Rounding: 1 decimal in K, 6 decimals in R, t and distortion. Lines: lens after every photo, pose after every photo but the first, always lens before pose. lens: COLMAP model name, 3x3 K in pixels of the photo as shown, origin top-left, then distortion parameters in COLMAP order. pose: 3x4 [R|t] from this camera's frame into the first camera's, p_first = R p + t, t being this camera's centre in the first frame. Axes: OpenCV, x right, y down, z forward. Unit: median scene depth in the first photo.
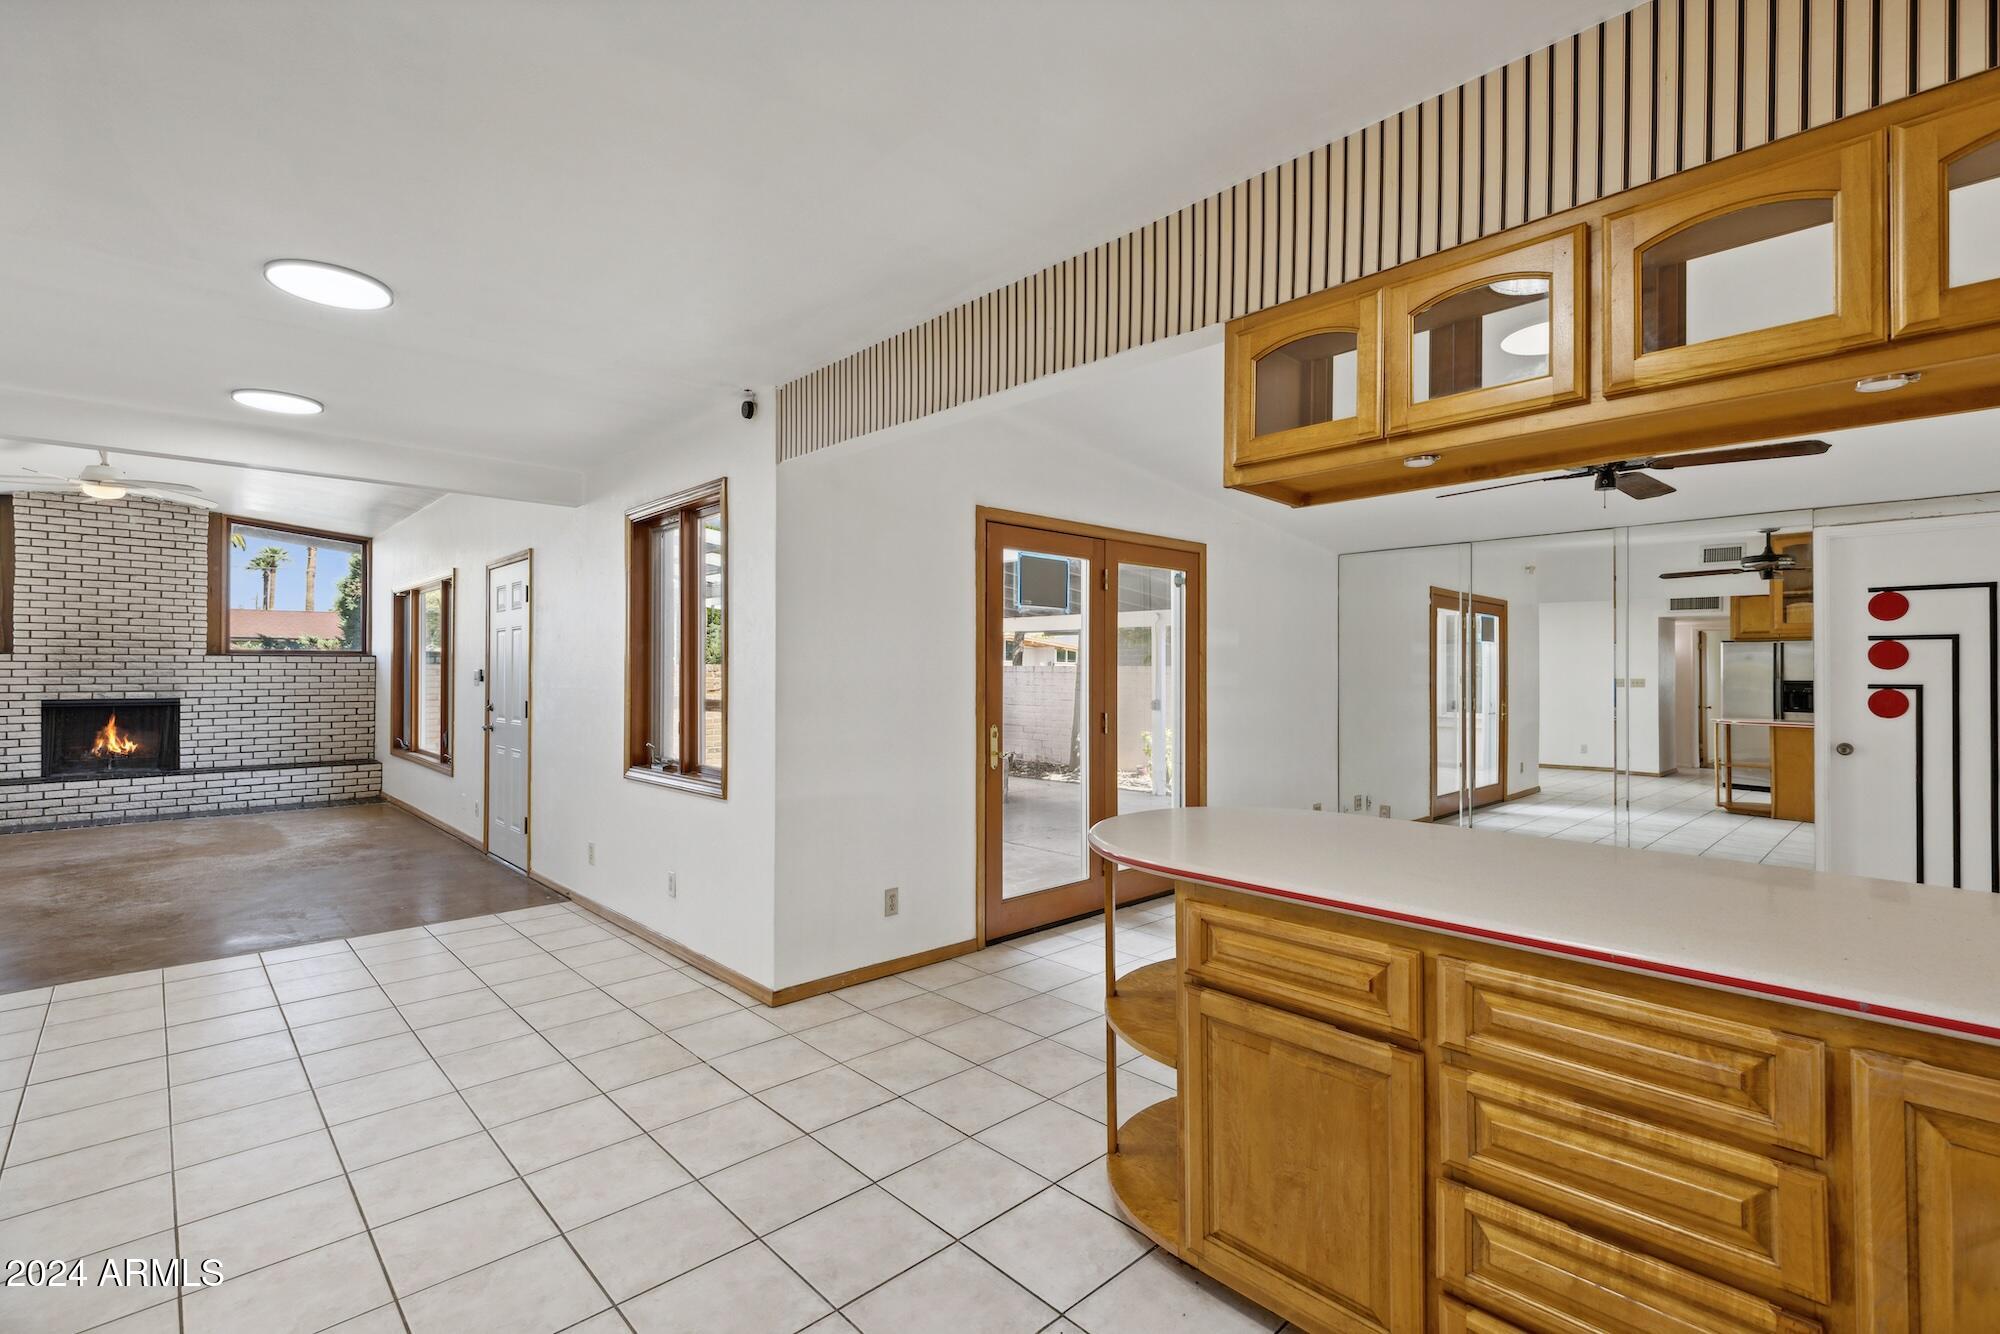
lens RADIAL K [[906.3, 0, 1005.7], [0, 906.3, 665.1], [0, 0, 1]] dist [0.002843, 0.000003]
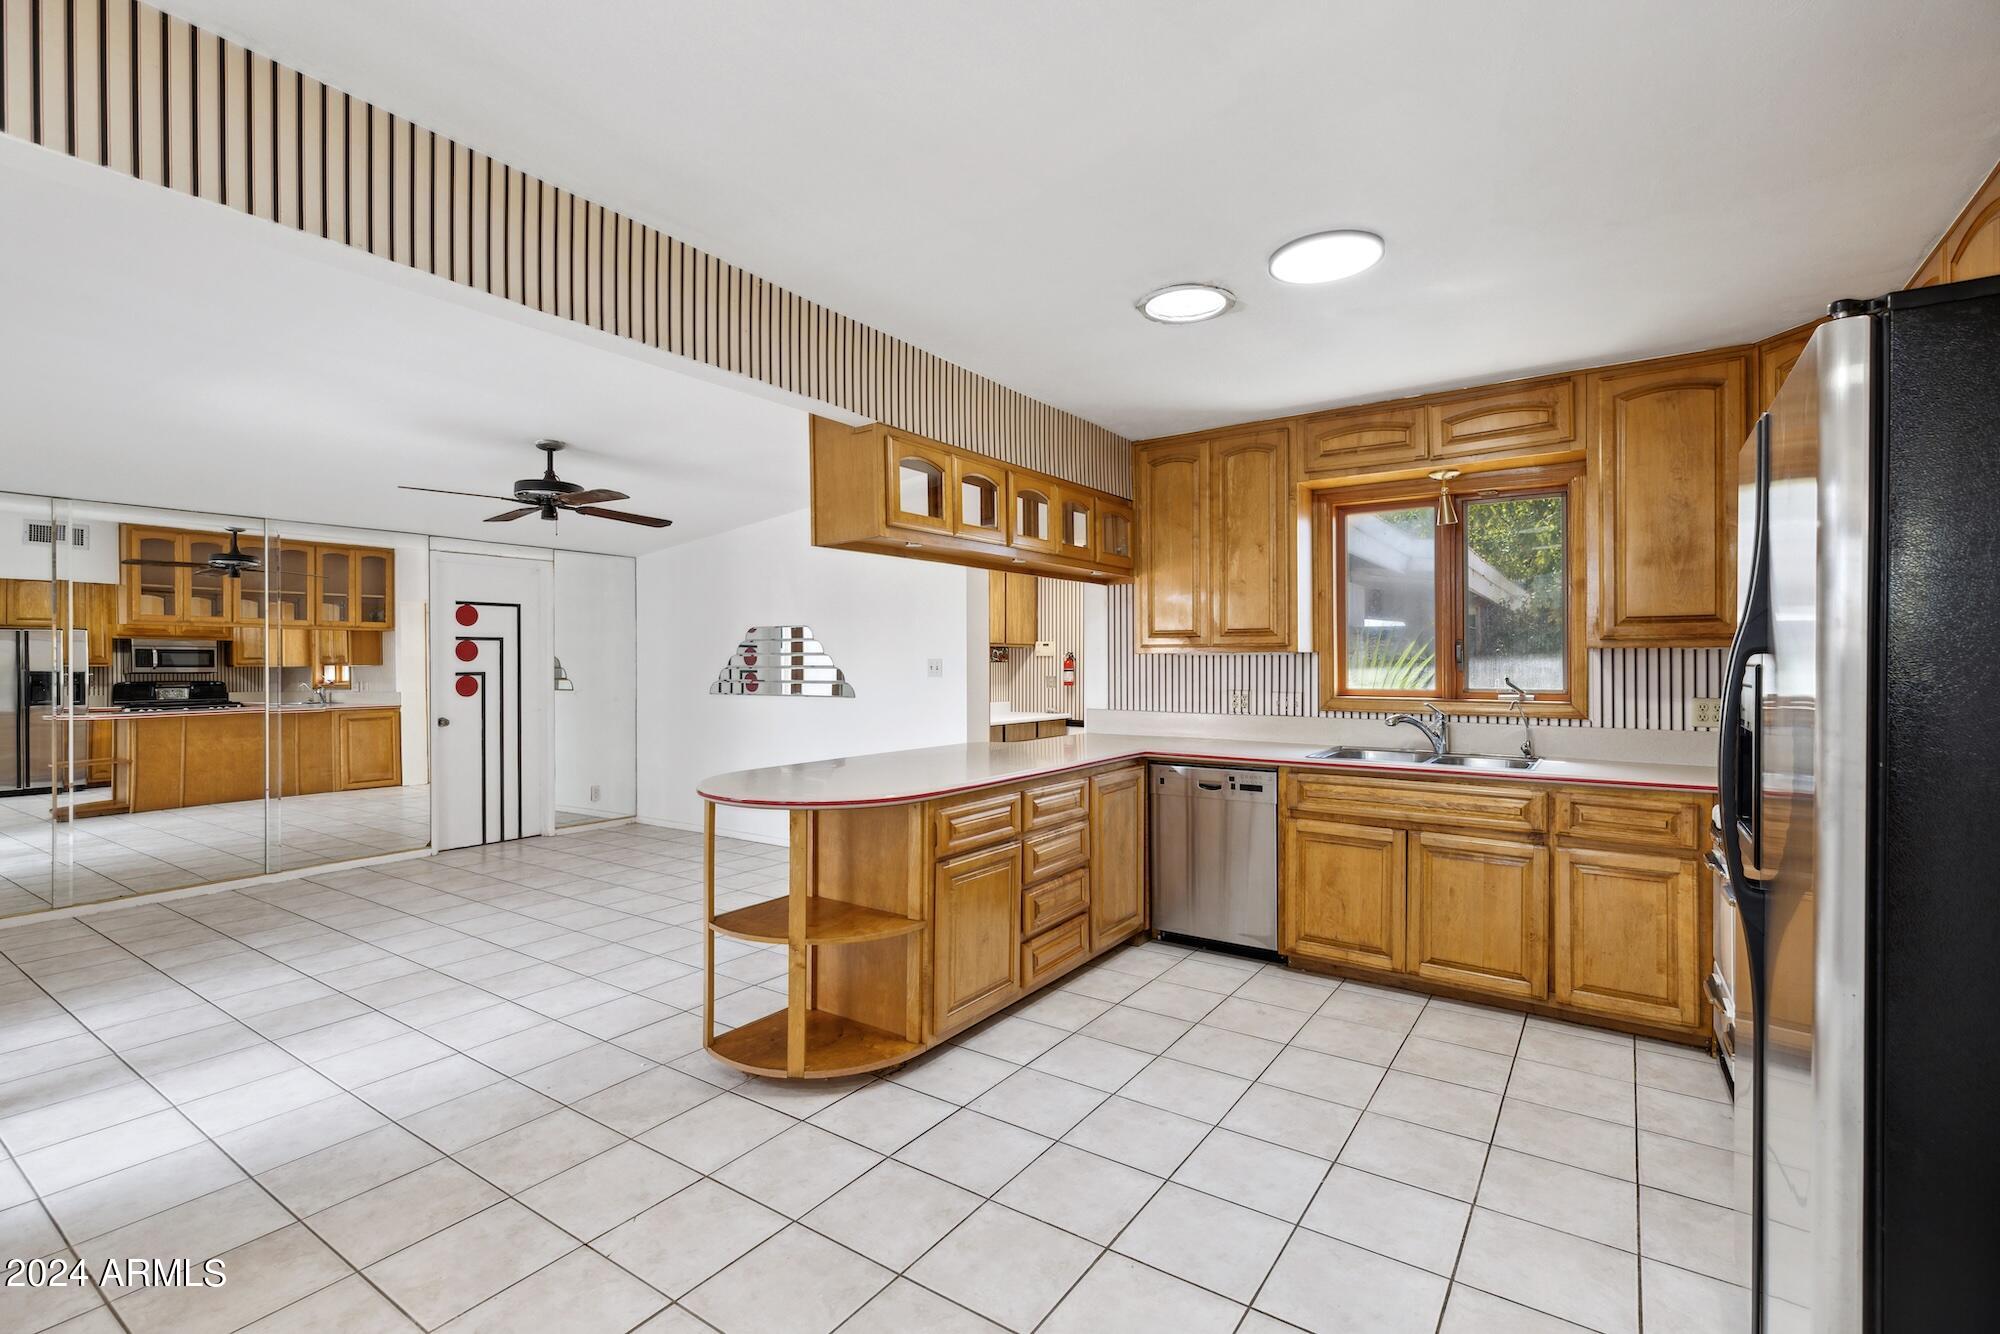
lens RADIAL K [[906.3, 0, 1008.5], [0, 906.3, 657.1], [0, 0, 1]] dist [0.002843, 0.000003]
pose [[-0.210776, 0.004439, 0.977524, -0.311636], [-0.002809, 0.999983, -0.005146, 0.001738], [-0.977530, -0.003830, -0.210760, 0.282143]]
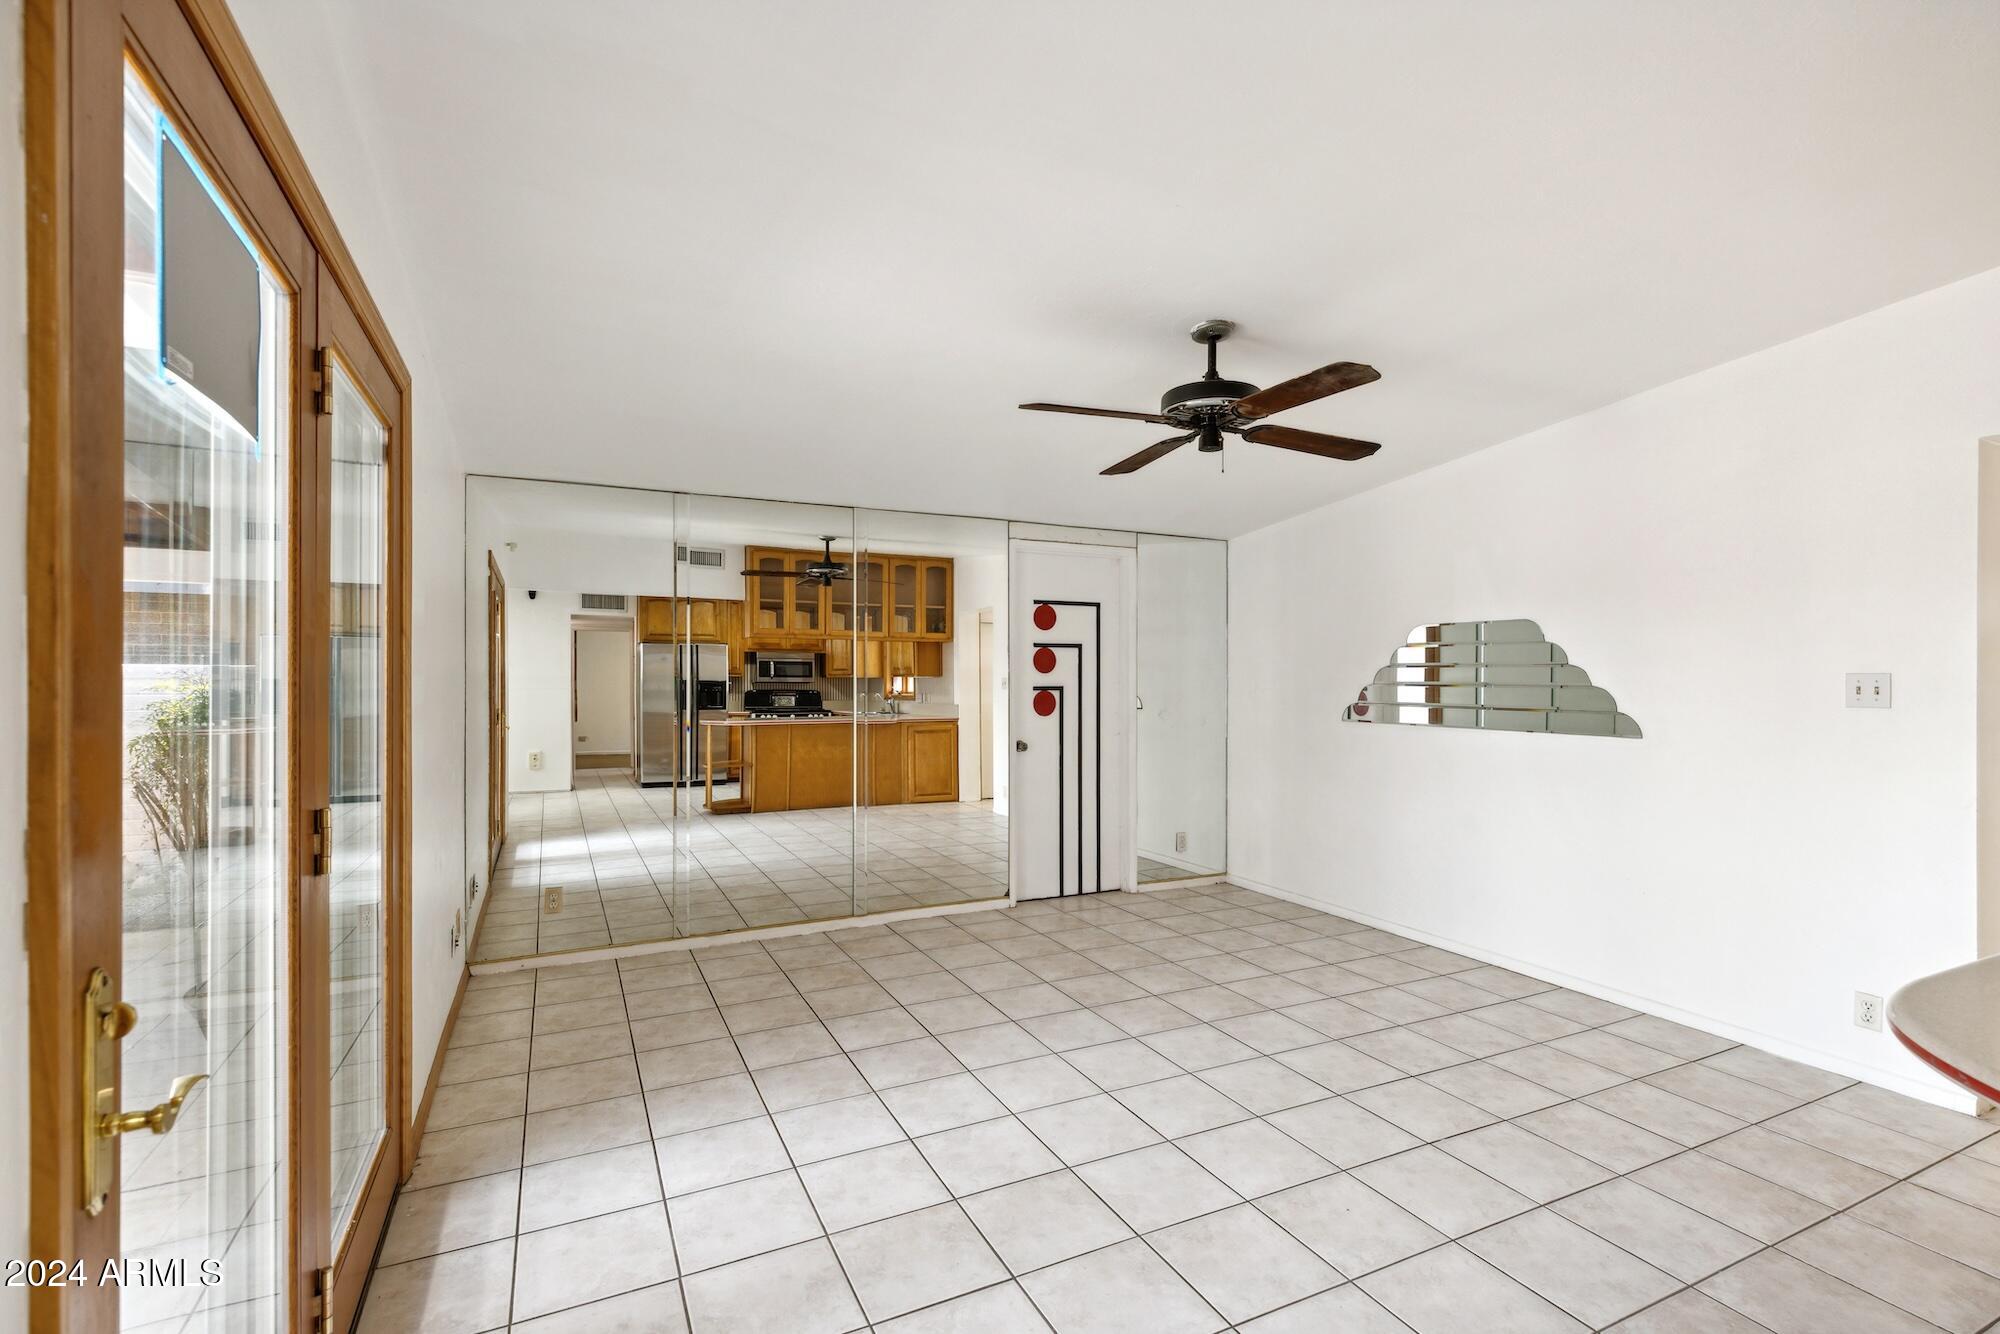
lens RADIAL K [[906.3, 0, 1002.7], [0, 906.3, 672.5], [0, 0, 1]] dist [0.002843, 0.000003]
pose [[0.297715, 0.004661, 0.954644, -0.070247], [-0.010900, 0.999939, -0.001483, 0.003700], [-0.954593, -0.009964, 0.297747, 0.411811]]
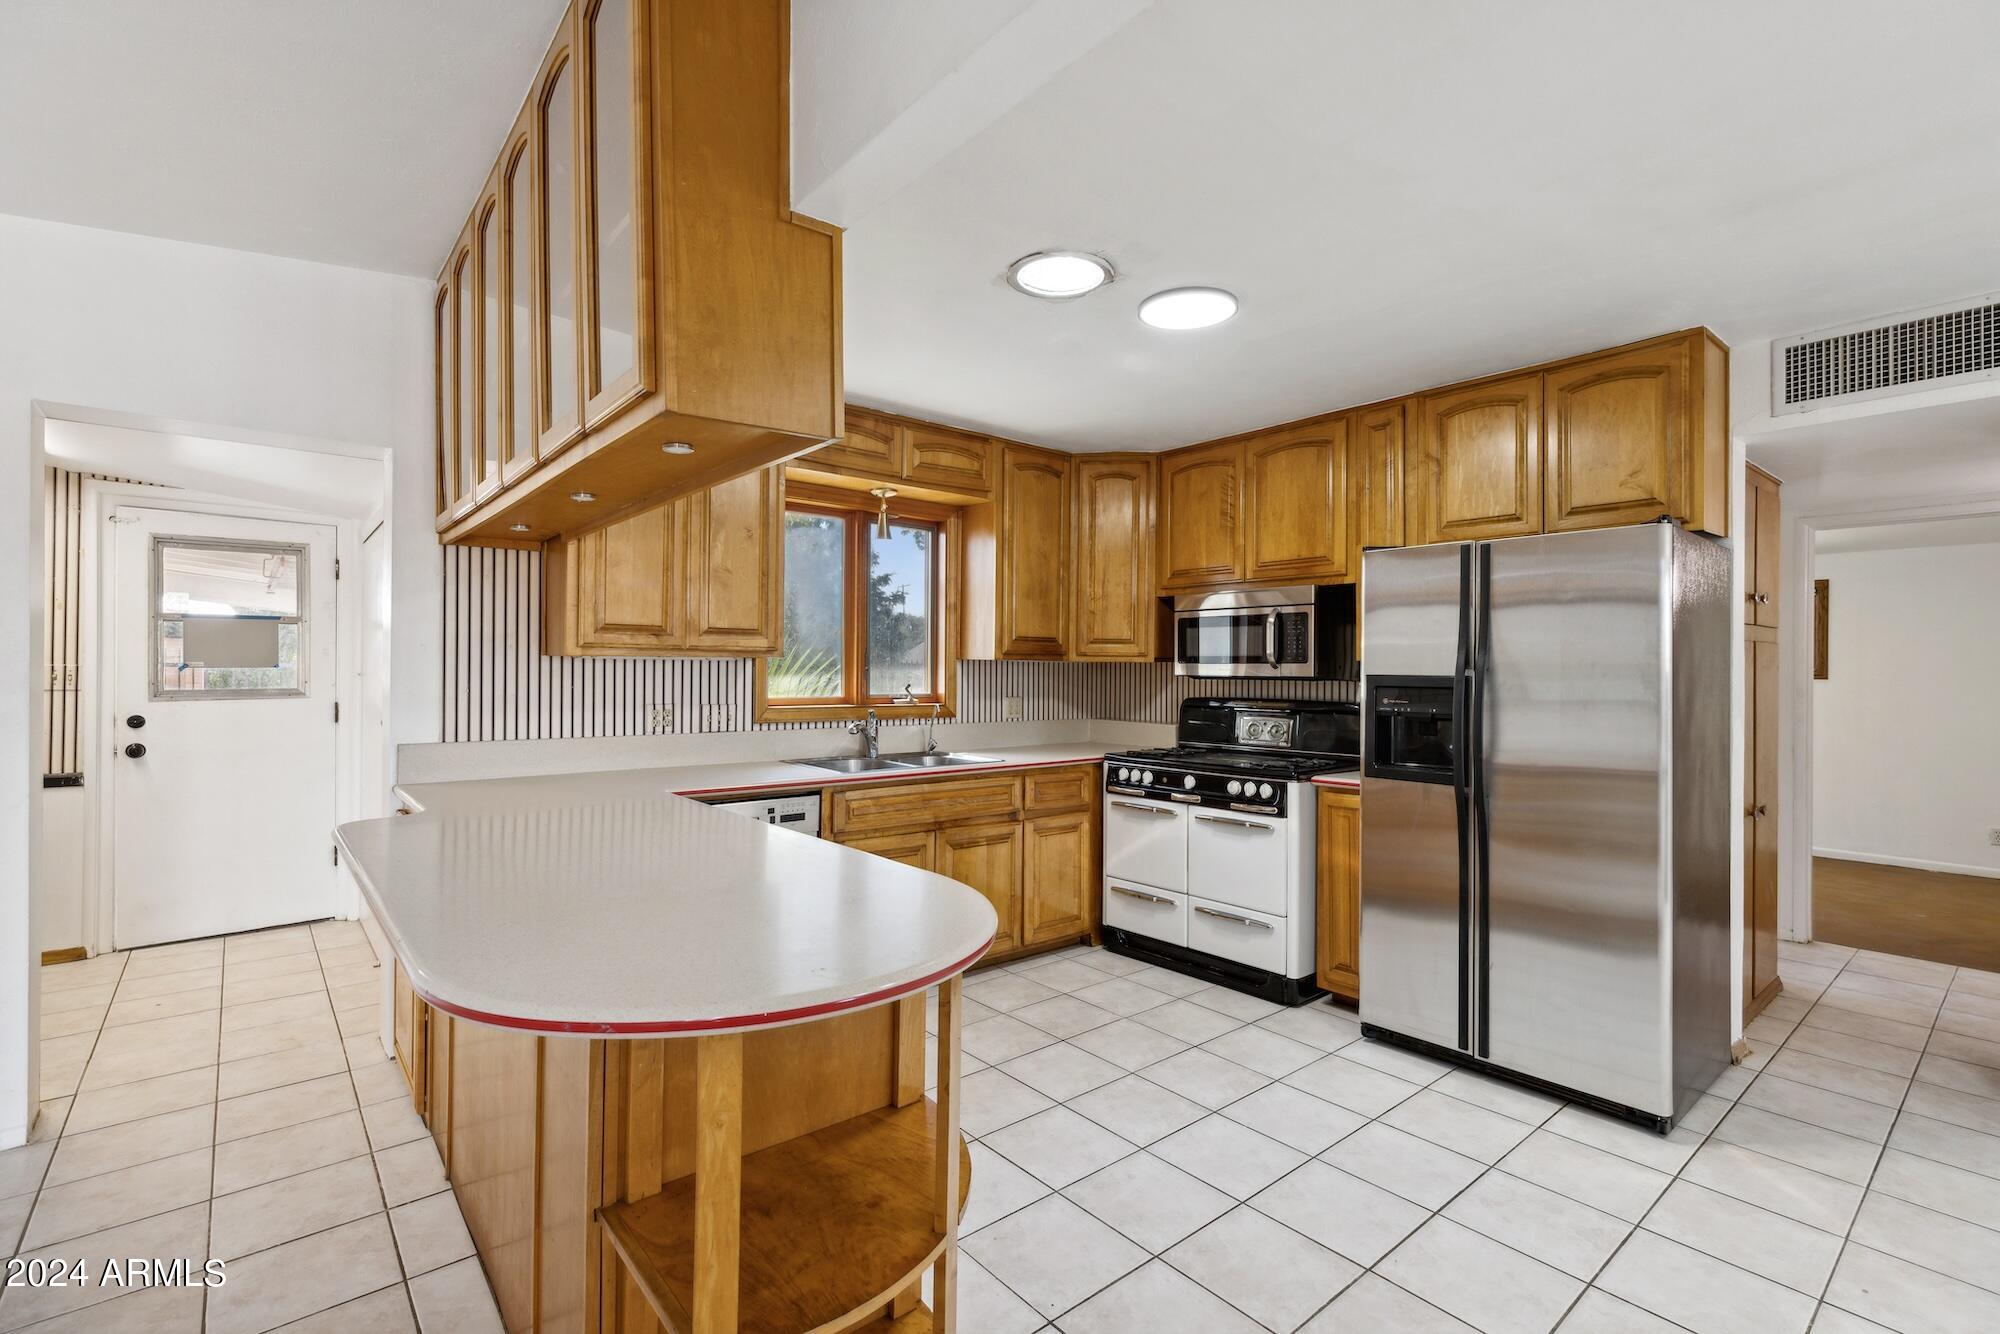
lens RADIAL K [[906.3, 0, 990.8], [0, 906.3, 663.2], [0, 0, 1]] dist [0.002843, 0.000003]
pose [[-0.998048, -0.007374, 0.062012, 0.014563], [-0.008110, 0.999899, -0.011630, 0.002856], [-0.061920, -0.012110, -0.998008, 0.455158]]
